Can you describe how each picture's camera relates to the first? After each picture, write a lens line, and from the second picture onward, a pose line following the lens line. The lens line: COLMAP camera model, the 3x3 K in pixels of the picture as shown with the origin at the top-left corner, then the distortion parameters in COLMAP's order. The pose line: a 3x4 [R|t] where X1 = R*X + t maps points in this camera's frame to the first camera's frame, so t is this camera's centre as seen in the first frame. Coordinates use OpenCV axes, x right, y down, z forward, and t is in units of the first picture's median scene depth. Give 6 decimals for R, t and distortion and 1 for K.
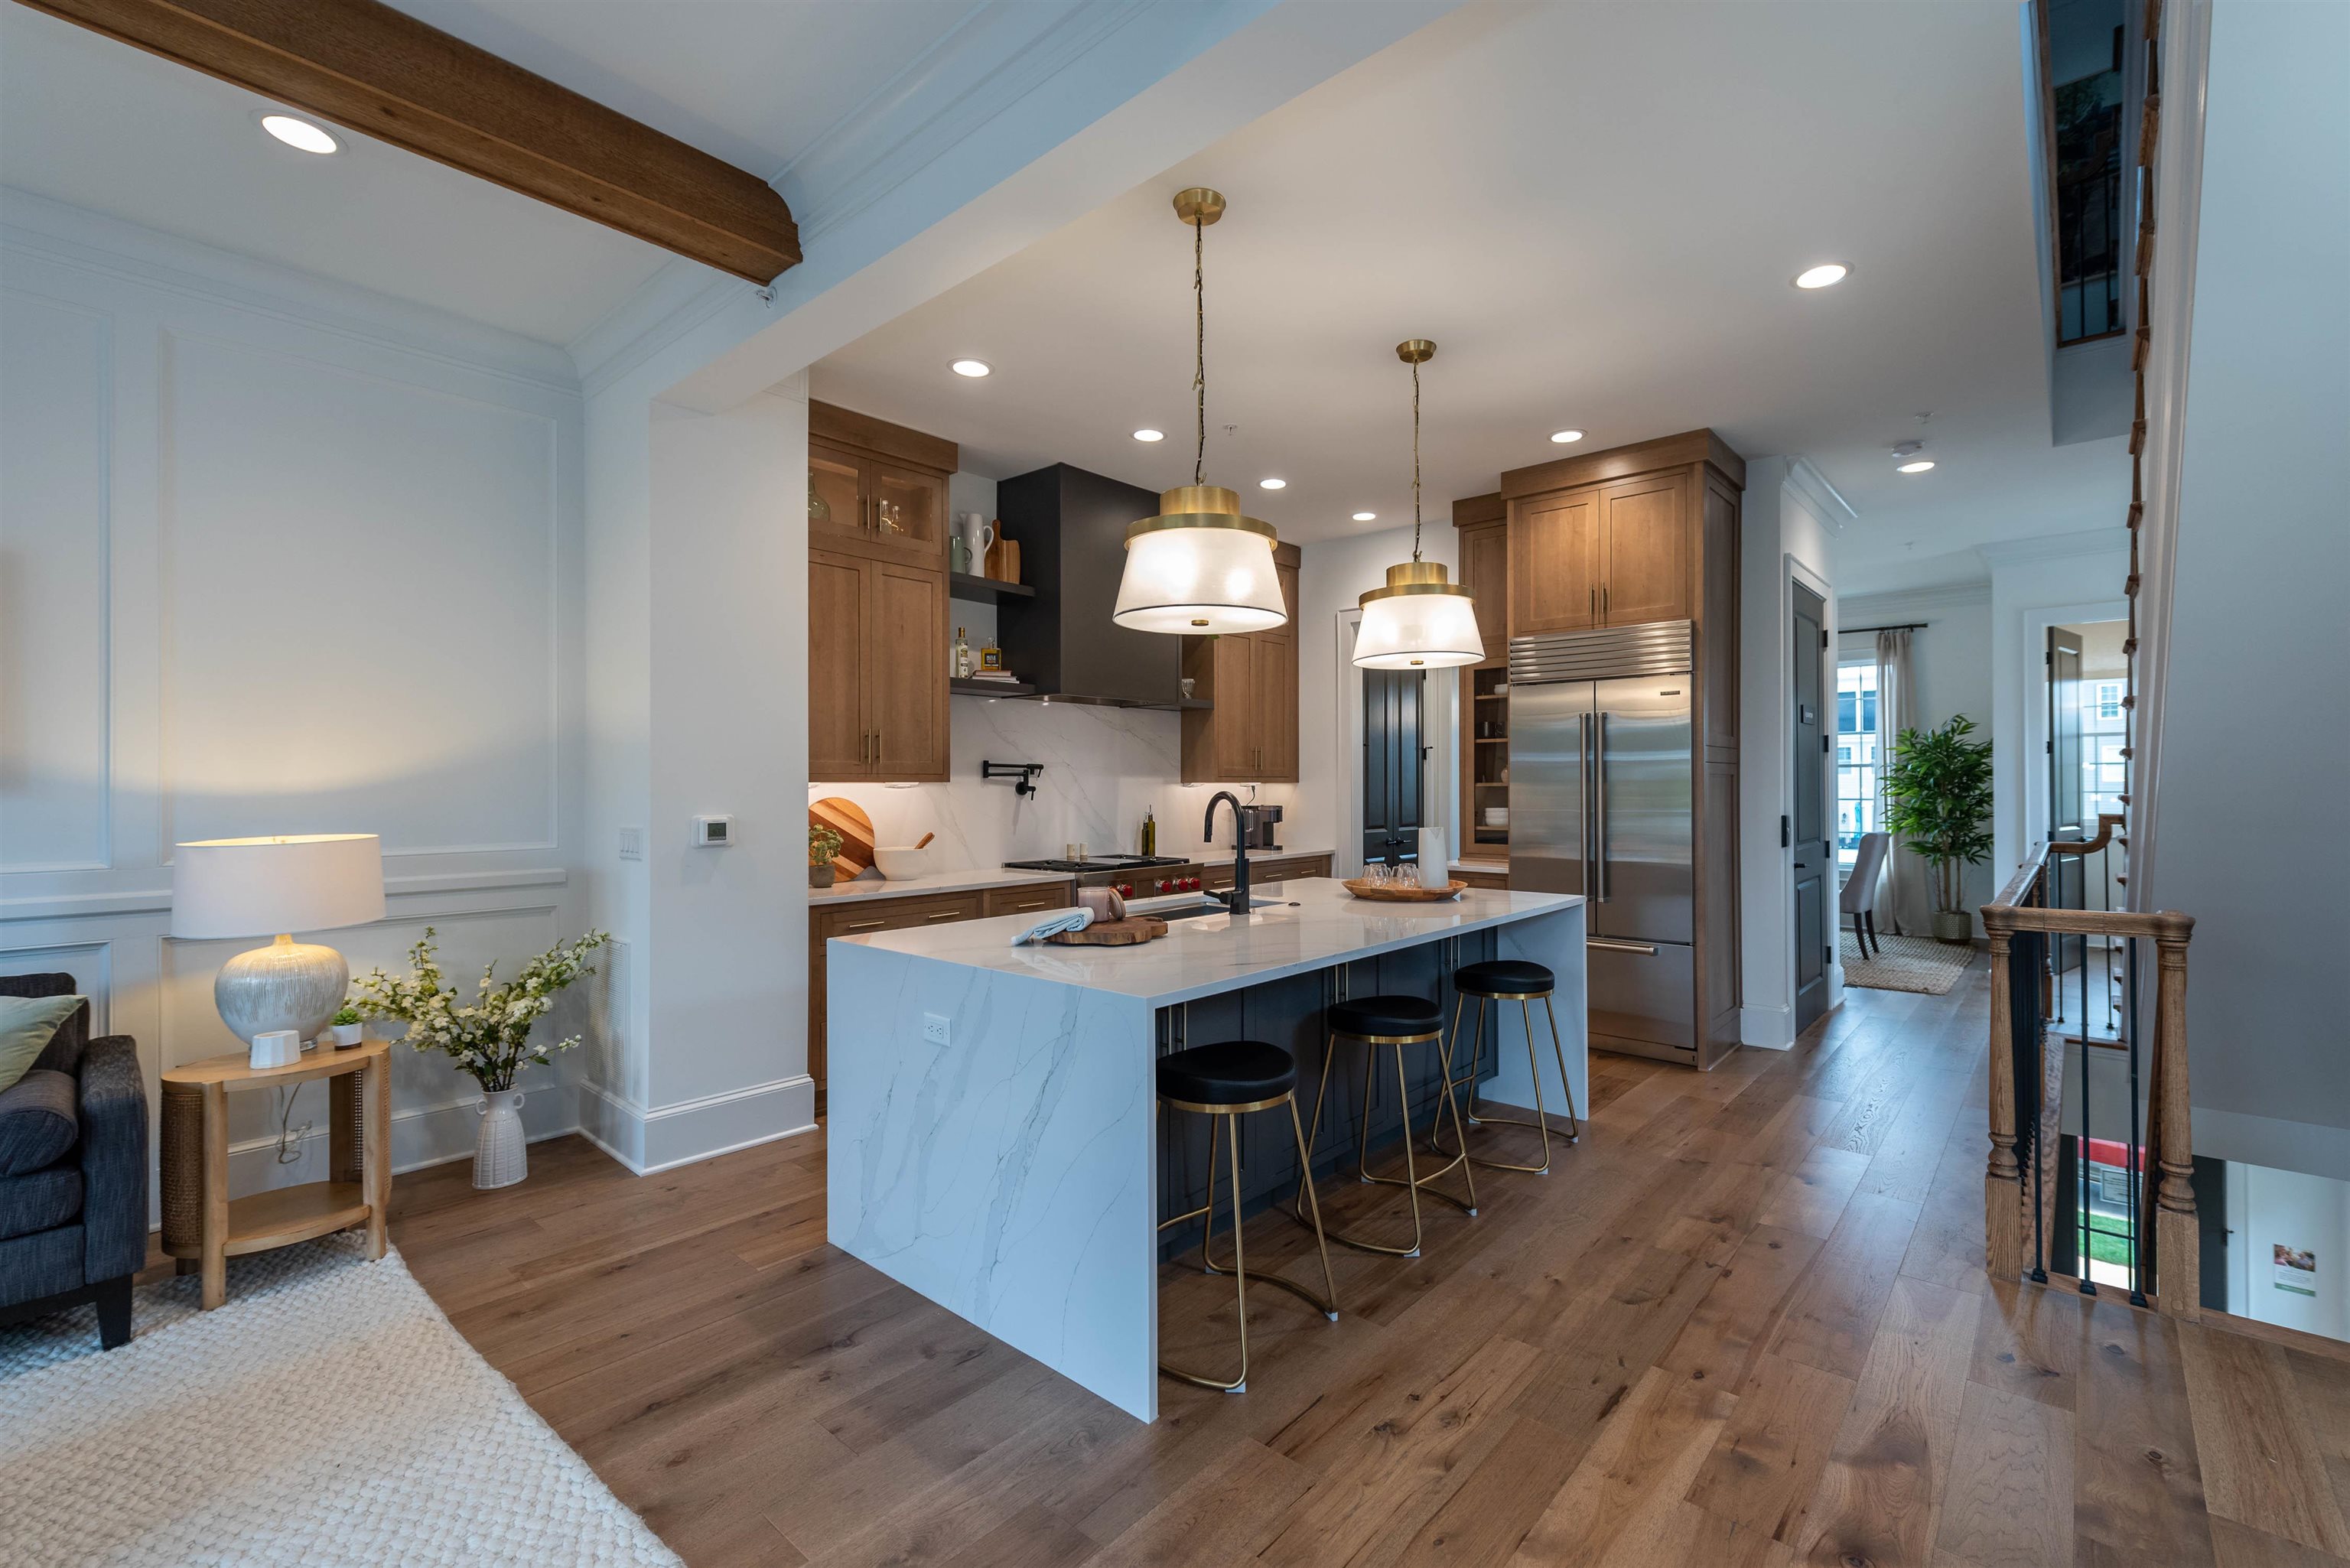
lens RADIAL K [[1018.3, 0, 1175.0], [0, 1018.3, 784.0], [0, 0, 1]] dist [0.036251, 0.000005]
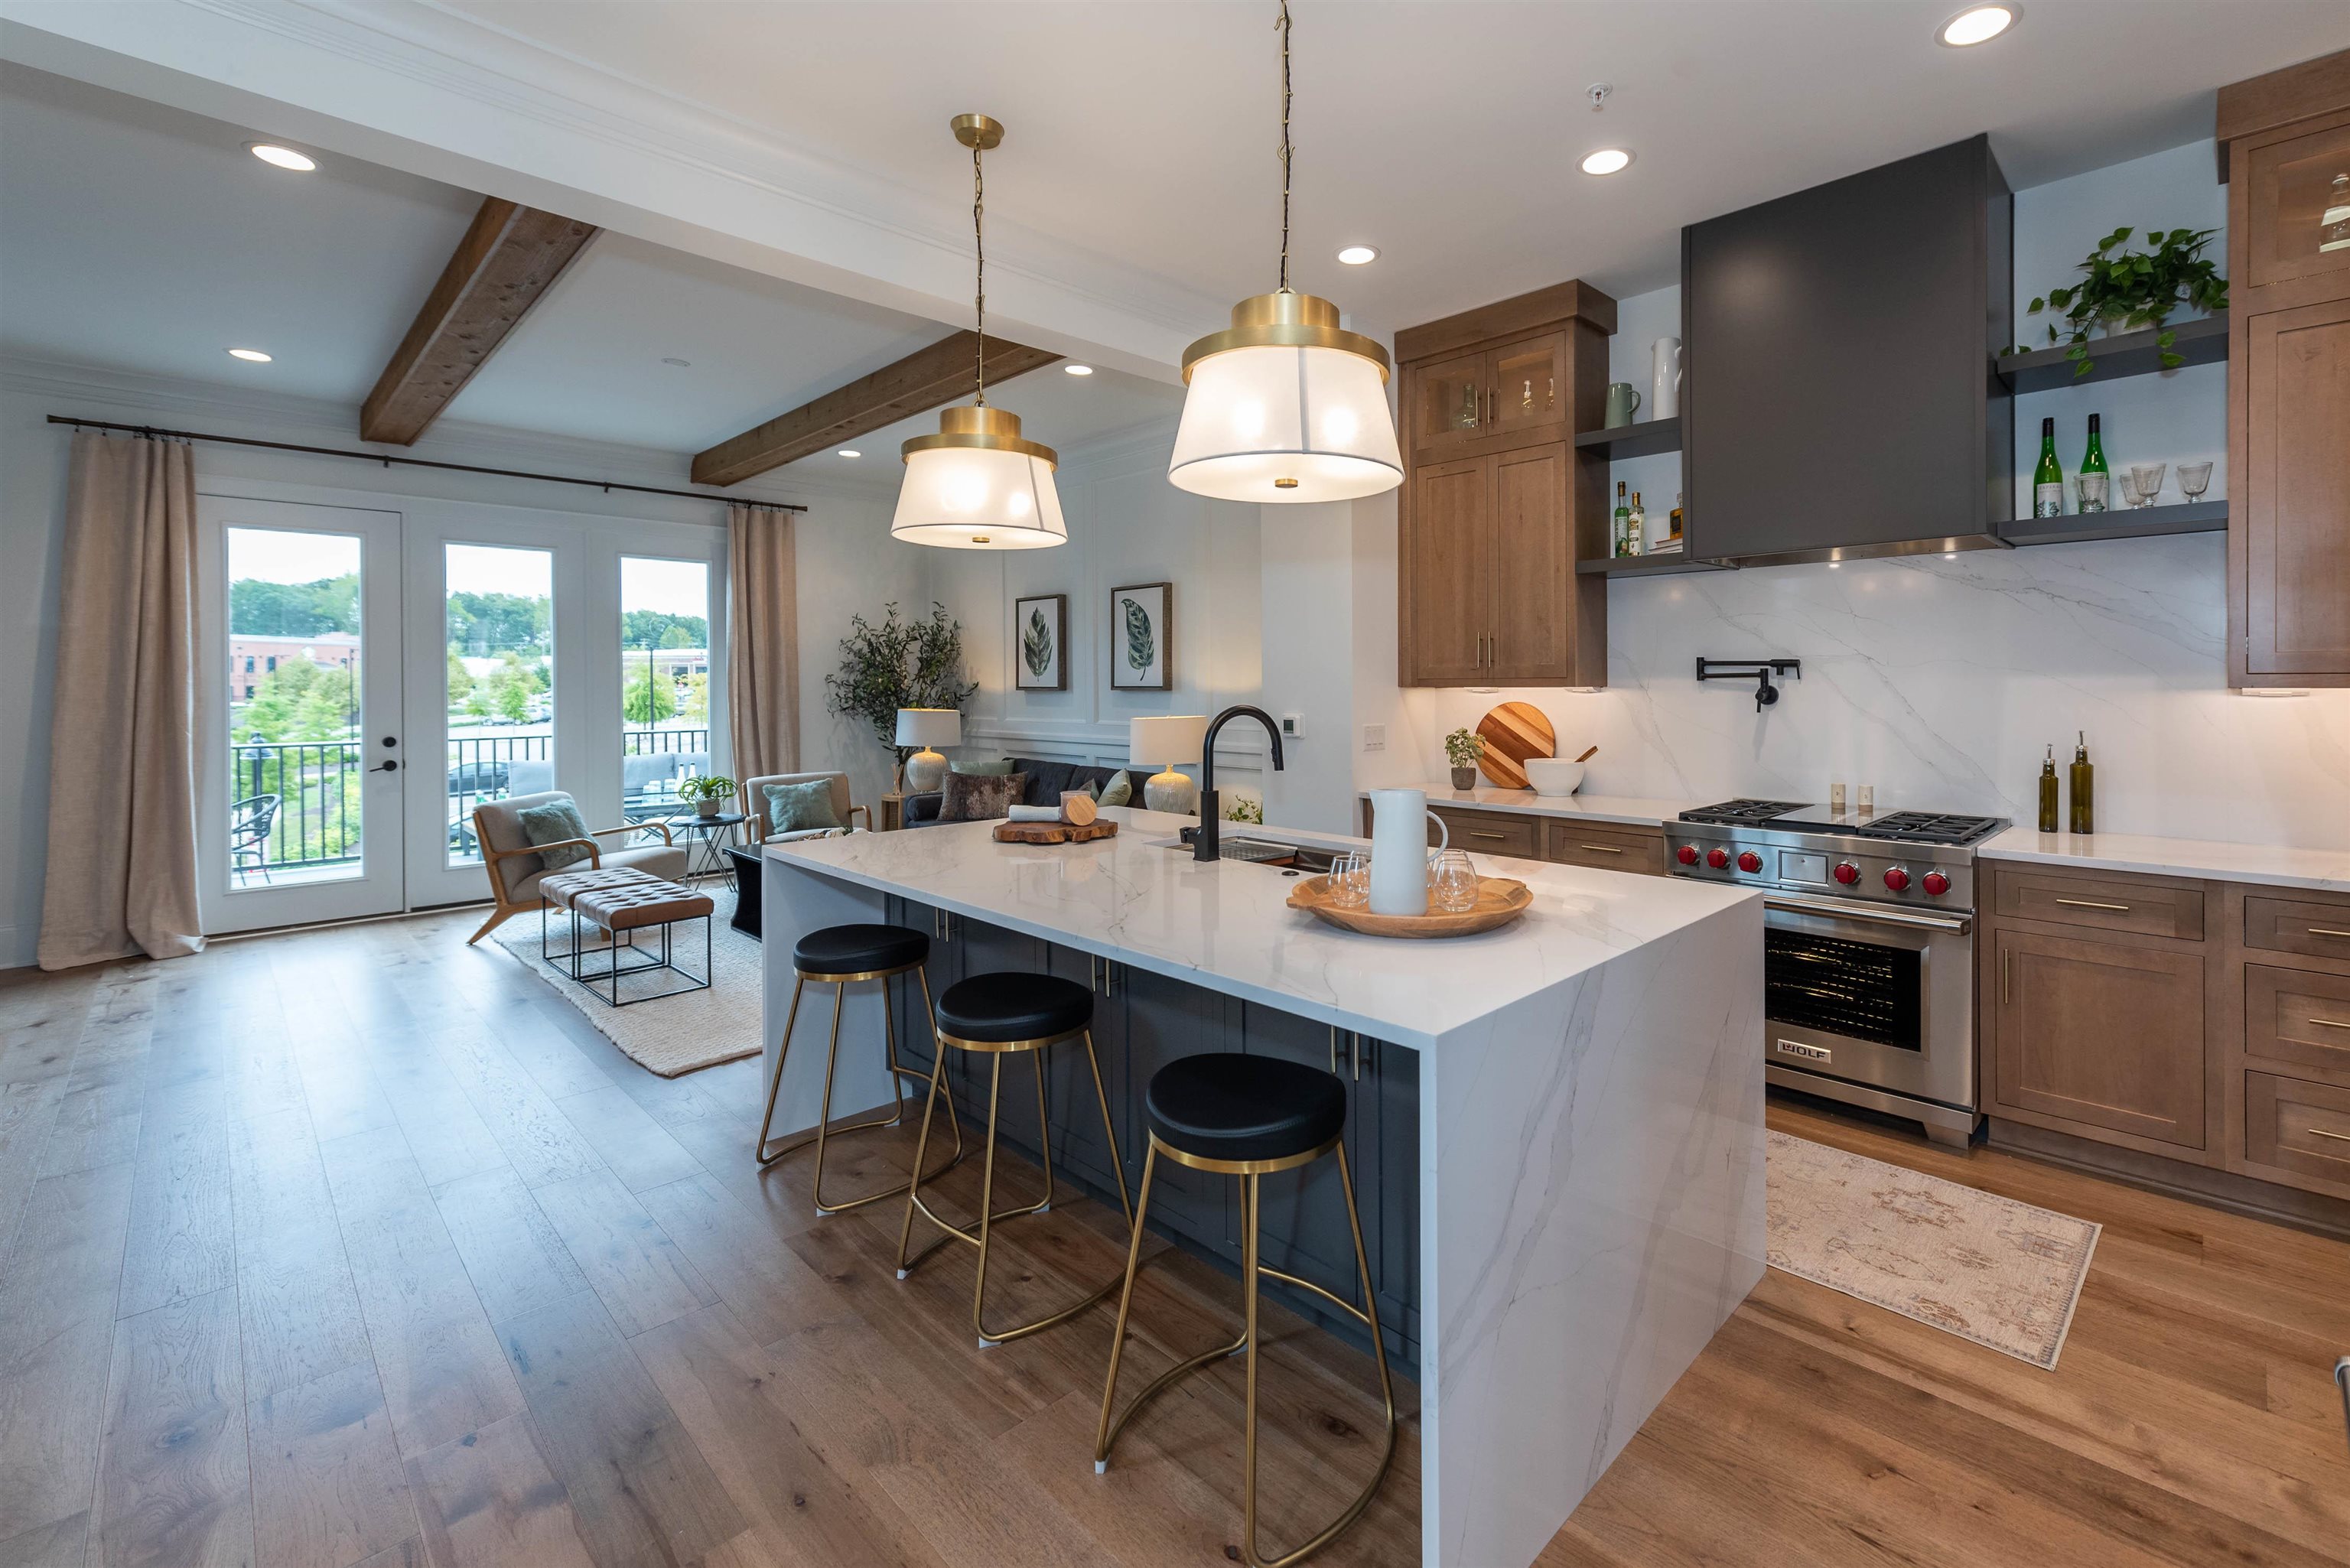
lens RADIAL K [[892.0, 0, 1178.7], [0, 892.0, 696.6], [0, 0, 1]] dist [-0.000273, -0.000001]
pose [[-0.010524, 0.019443, -0.999756, 0.541211], [0.005447, 0.999797, 0.019387, -0.010411], [0.999930, -0.005242, -0.010628, 0.714240]]
